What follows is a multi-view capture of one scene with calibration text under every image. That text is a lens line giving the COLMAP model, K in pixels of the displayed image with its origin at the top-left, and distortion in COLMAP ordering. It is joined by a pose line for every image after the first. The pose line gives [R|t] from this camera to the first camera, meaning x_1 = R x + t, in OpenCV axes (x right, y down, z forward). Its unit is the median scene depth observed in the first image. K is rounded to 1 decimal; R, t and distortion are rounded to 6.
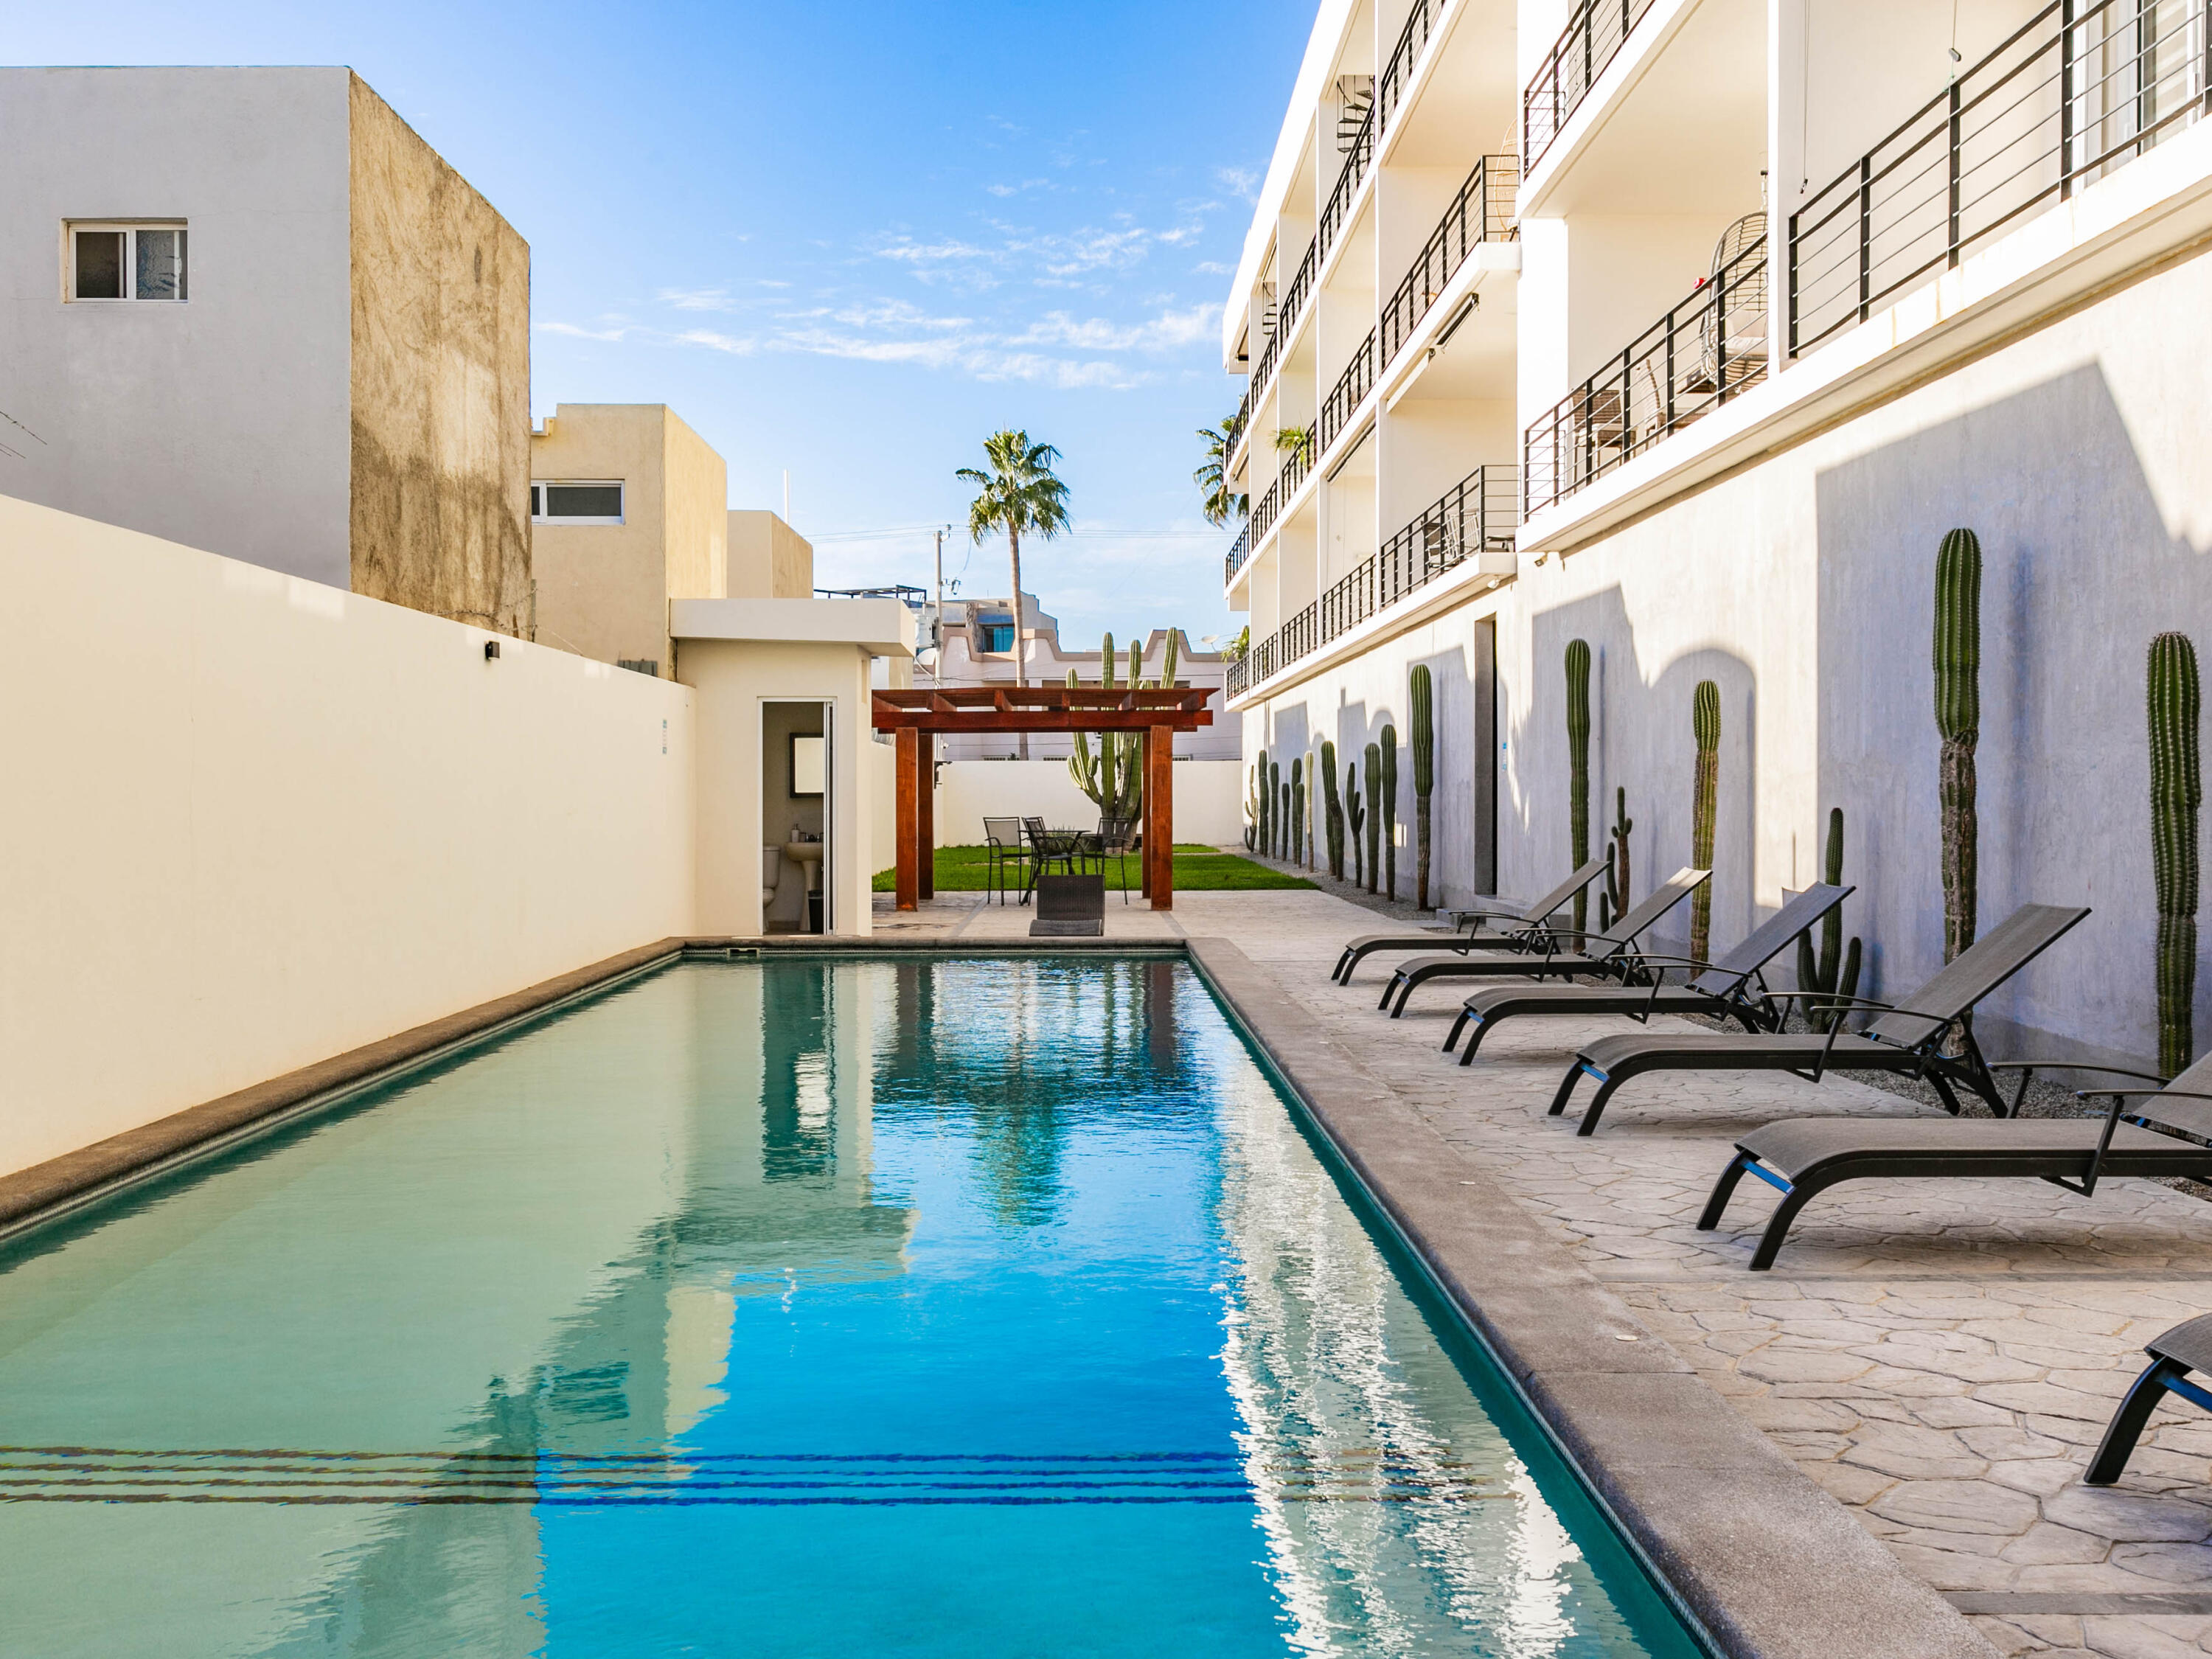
lens RADIAL K [[2355.9, 0, 1091.6], [0, 2355.9, 835.8], [0, 0, 1]] dist [-0.149533, 0.000000]
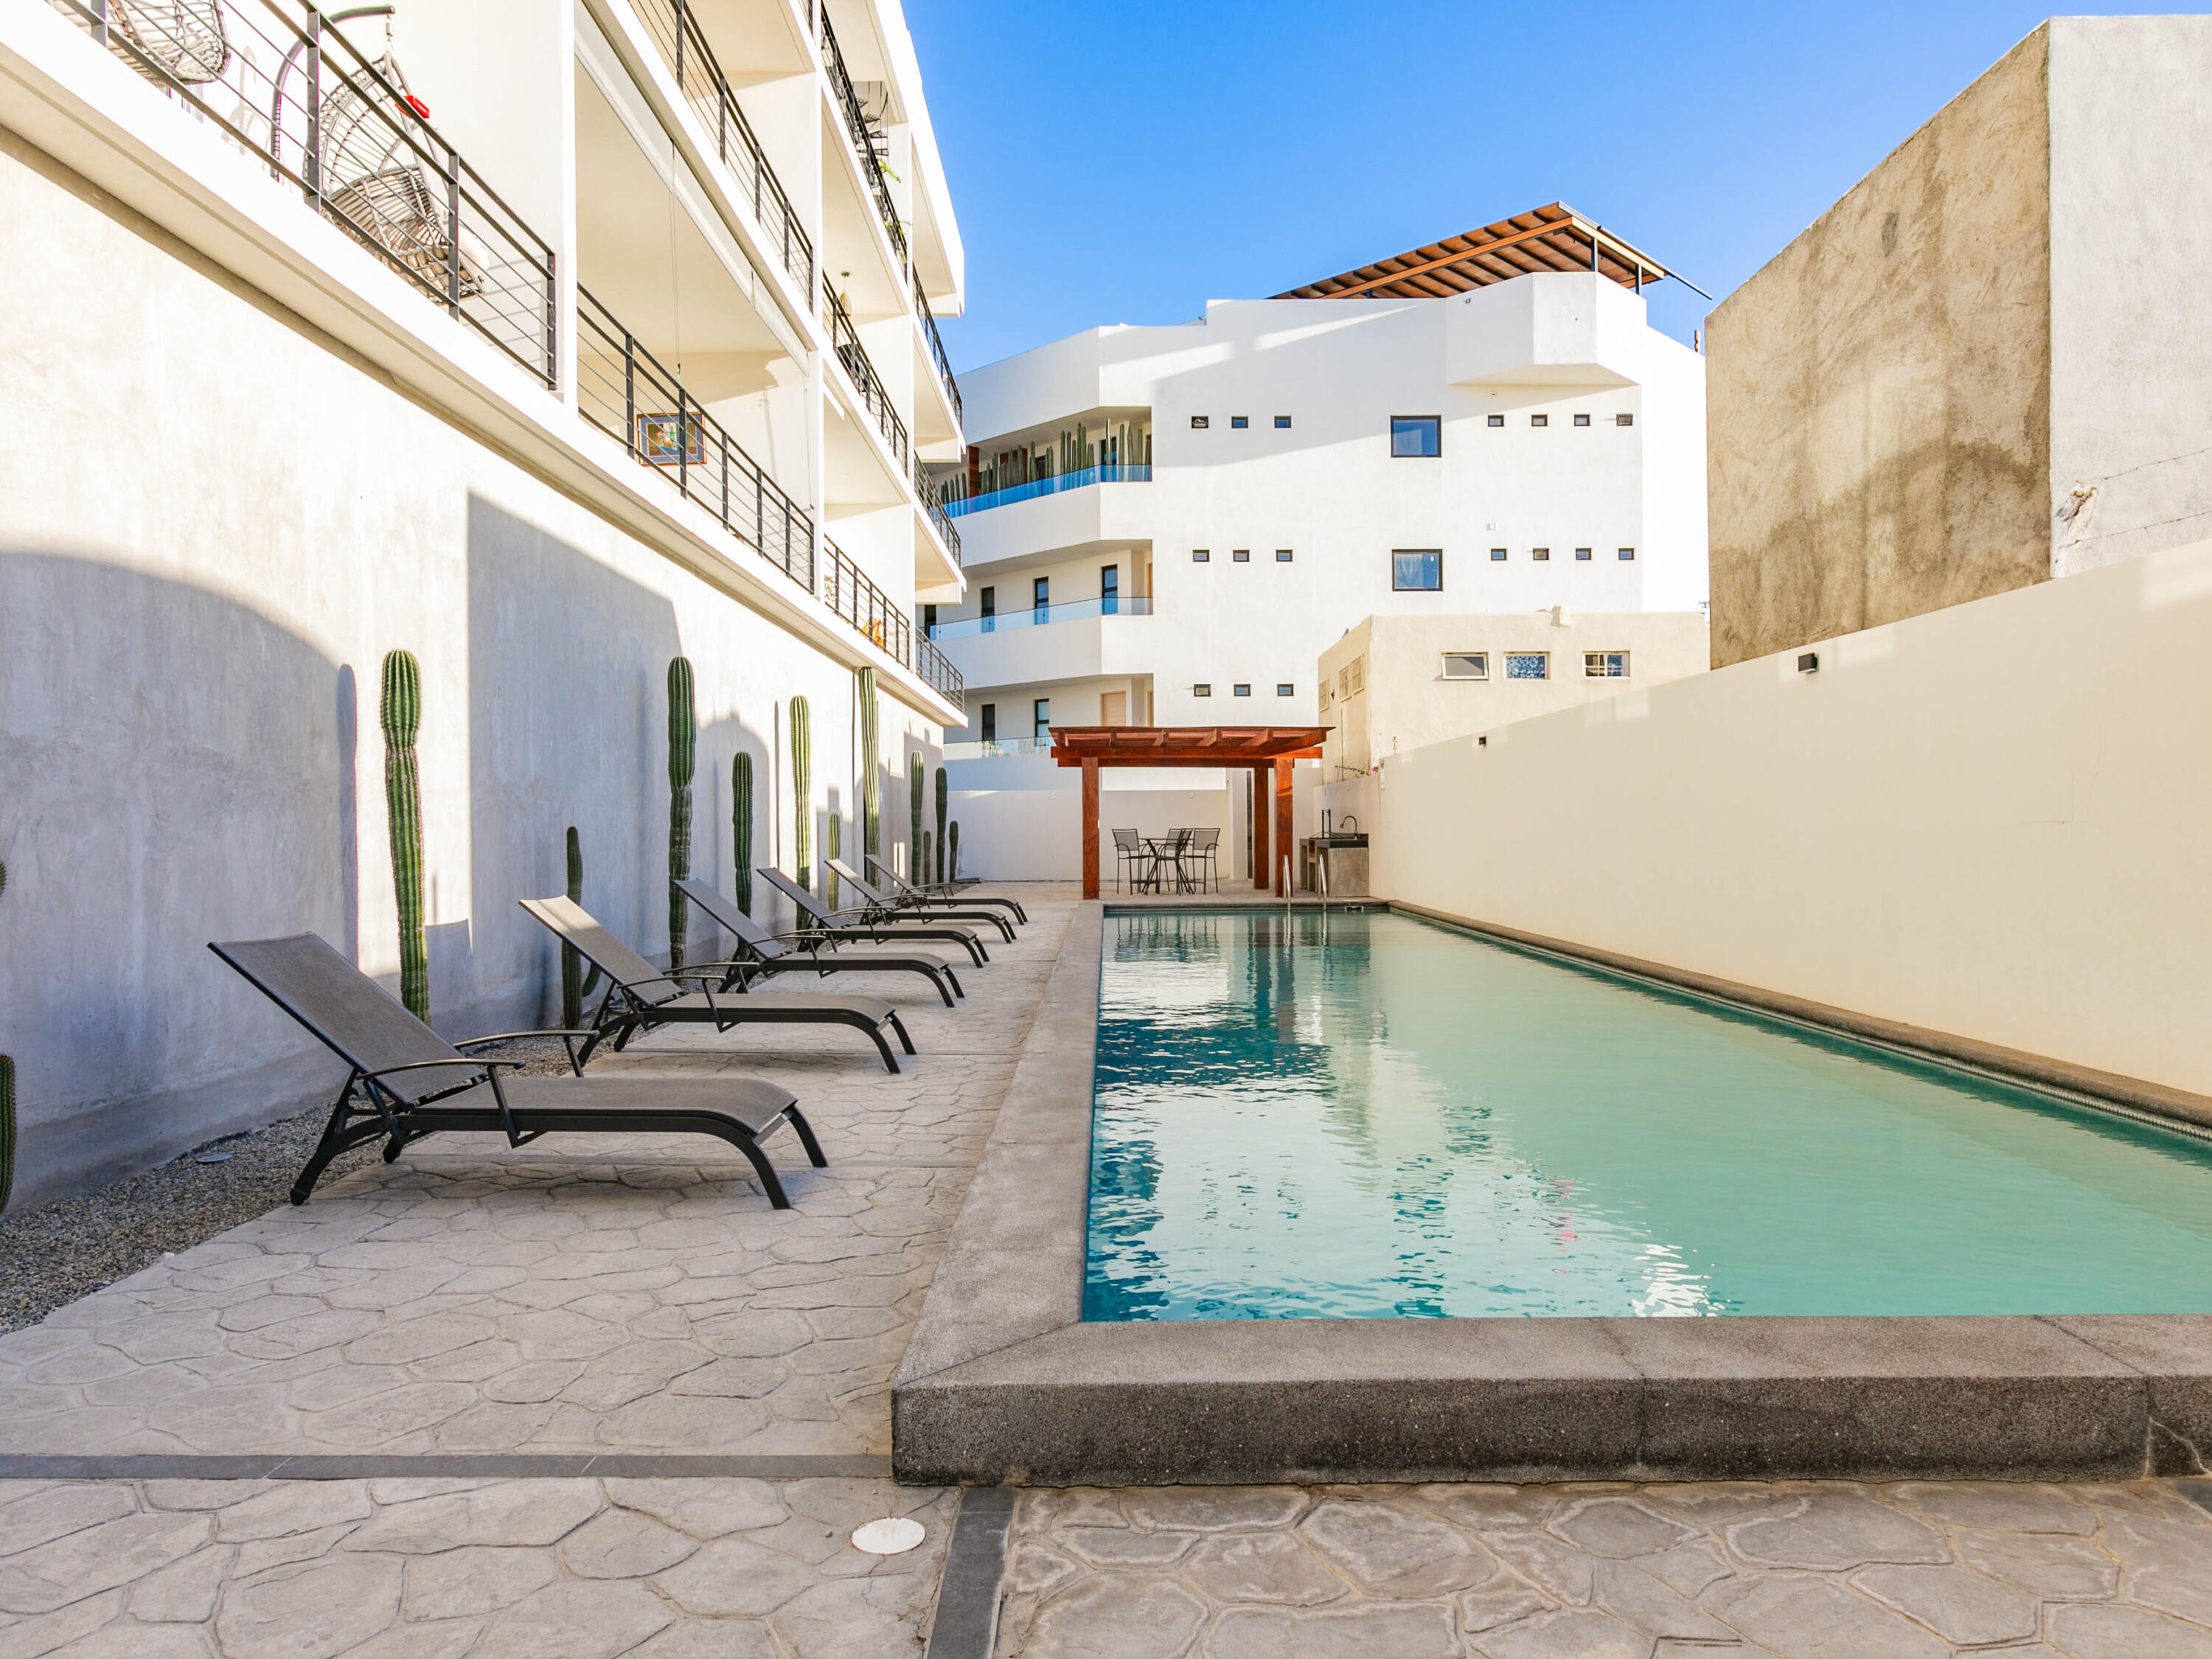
lens RADIAL K [[1491.0, 0, 1115.7], [0, 1491.0, 831.4], [0, 0, 1]] dist [-0.004866, 0.010170]
pose [[-0.999941, 0.007858, 0.007563, 0.019653], [0.008003, 0.999782, 0.019268, -0.009022], [-0.007410, 0.019327, -0.999786, 0.734467]]
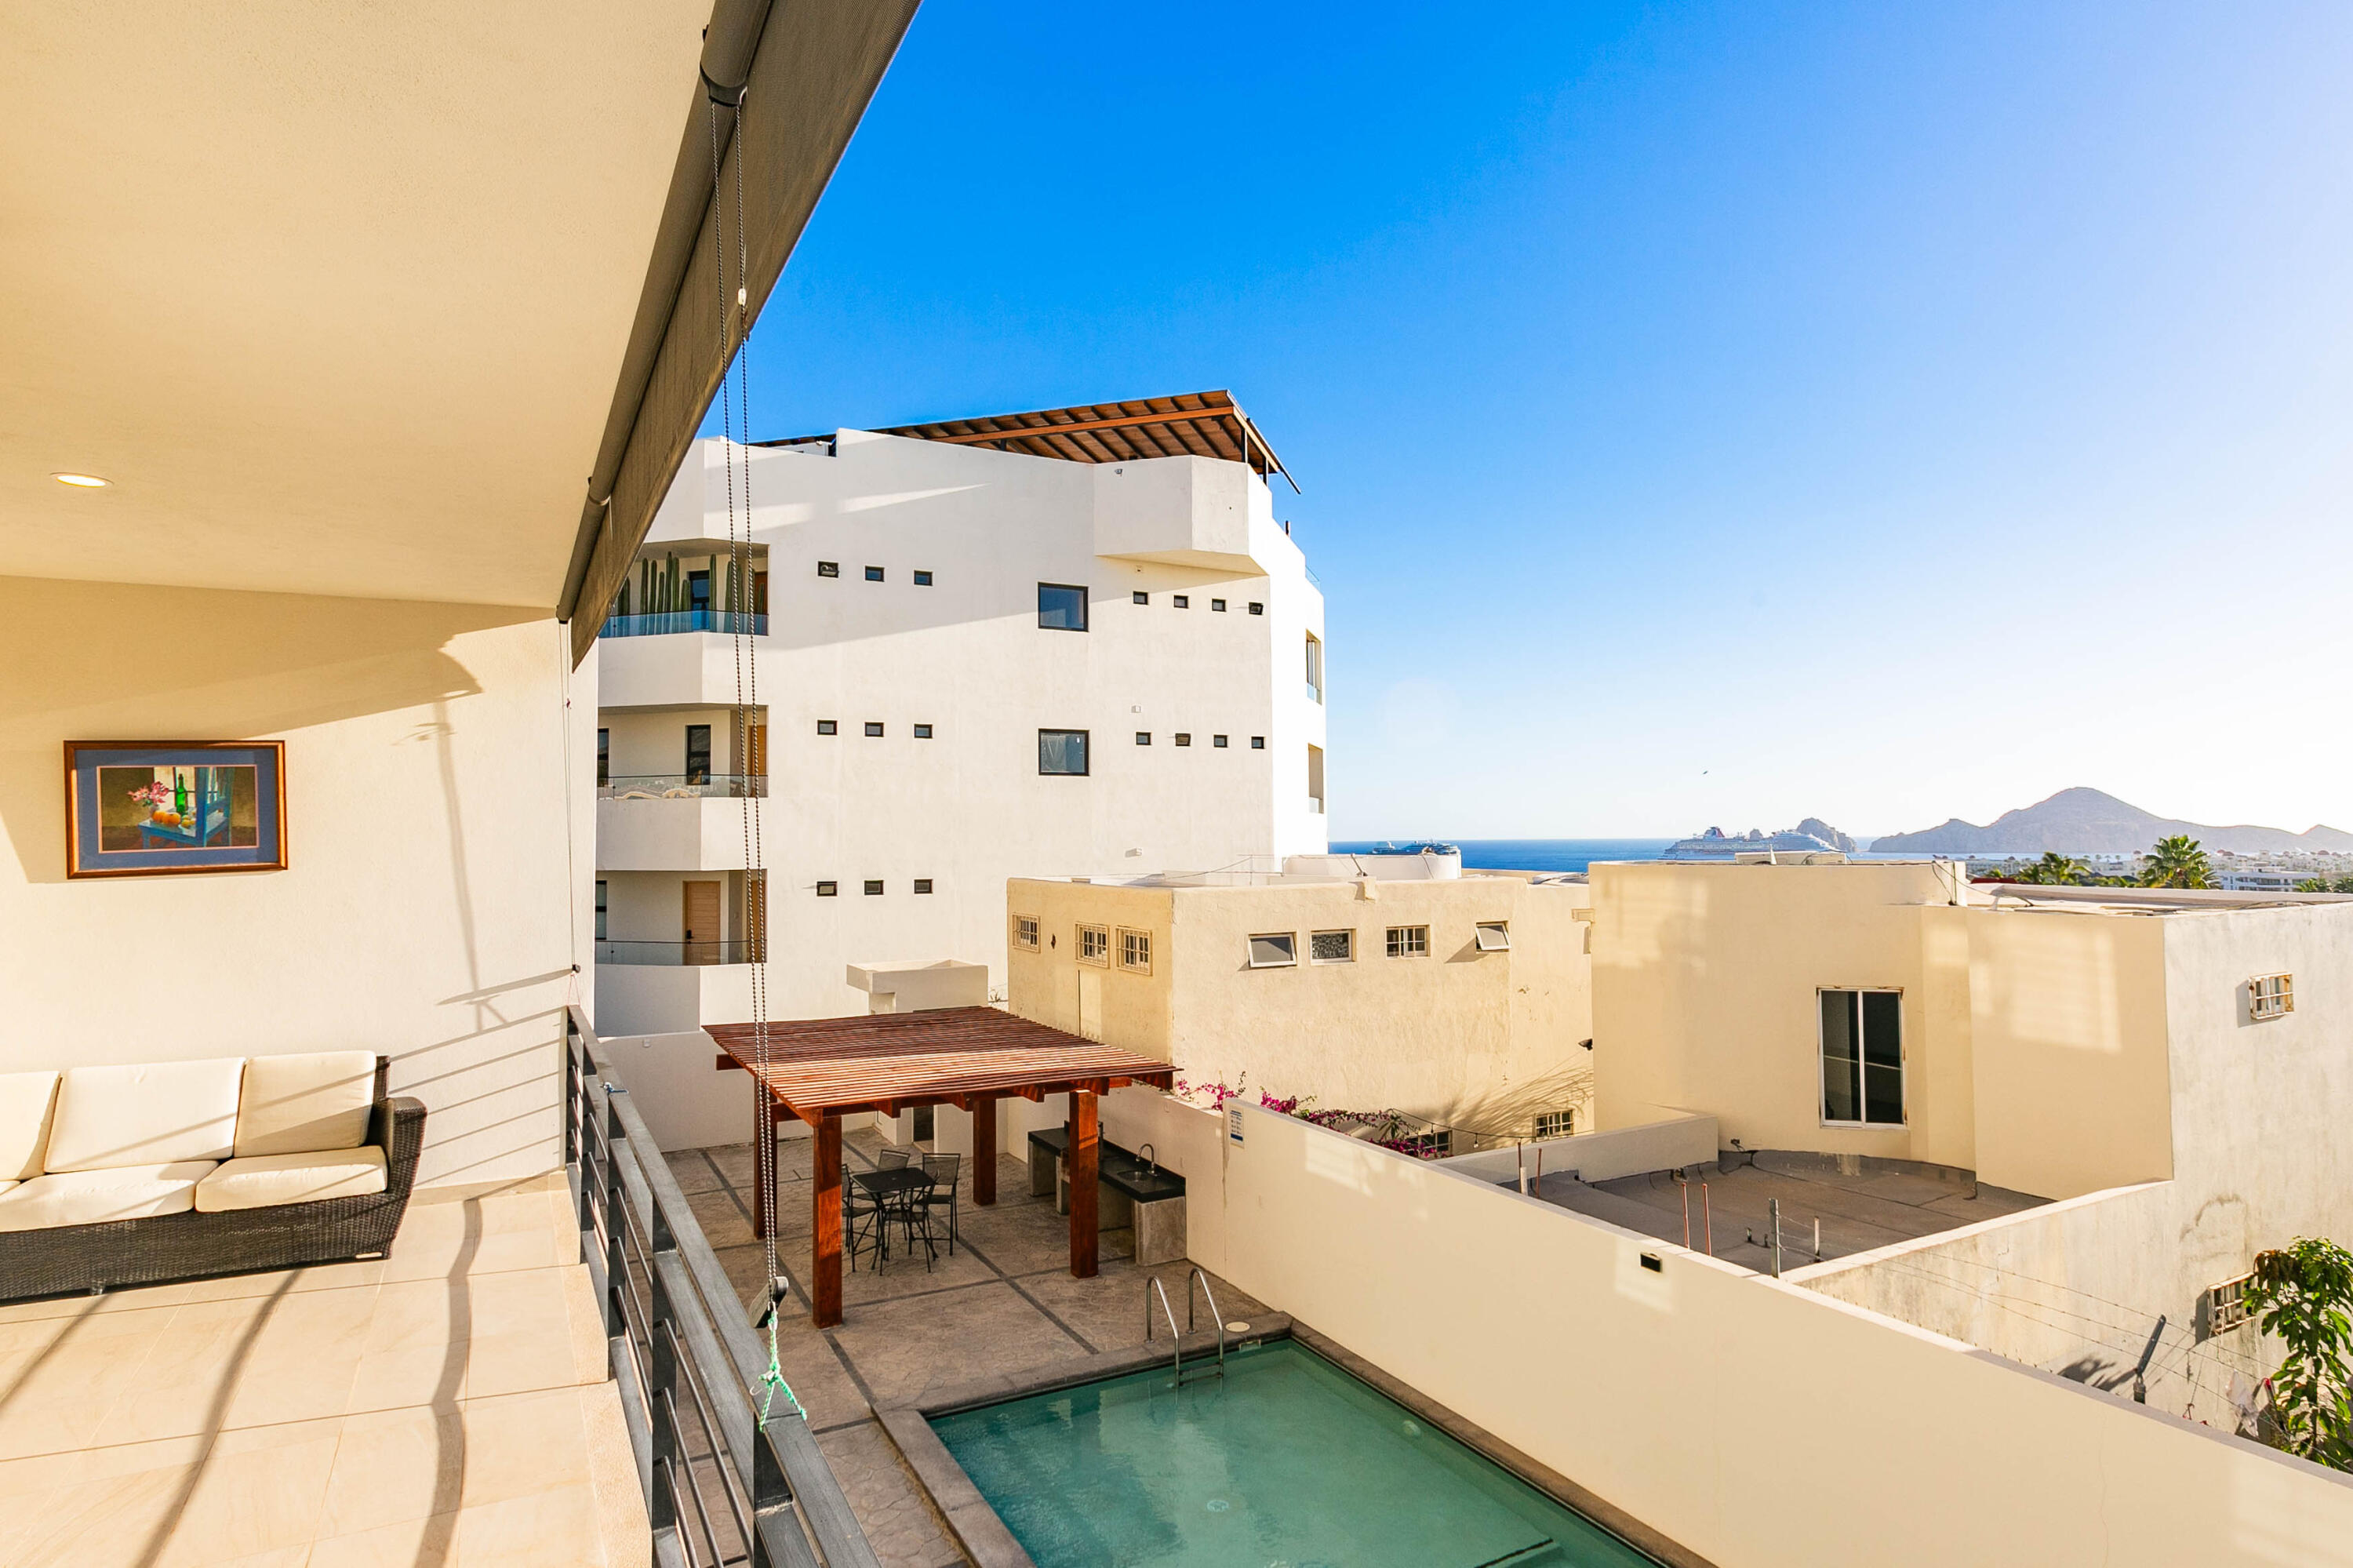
lens RADIAL K [[1278.7, 0, 1185.2], [0, 1278.7, 783.1], [0, 0, 1]] dist [-0.014540, 0.012624]
pose [[-0.884132, -0.013672, -0.467038, 0.143533], [-0.001607, 0.999655, -0.026221, -0.143526], [0.467235, -0.022432, -0.883848, 0.413820]]
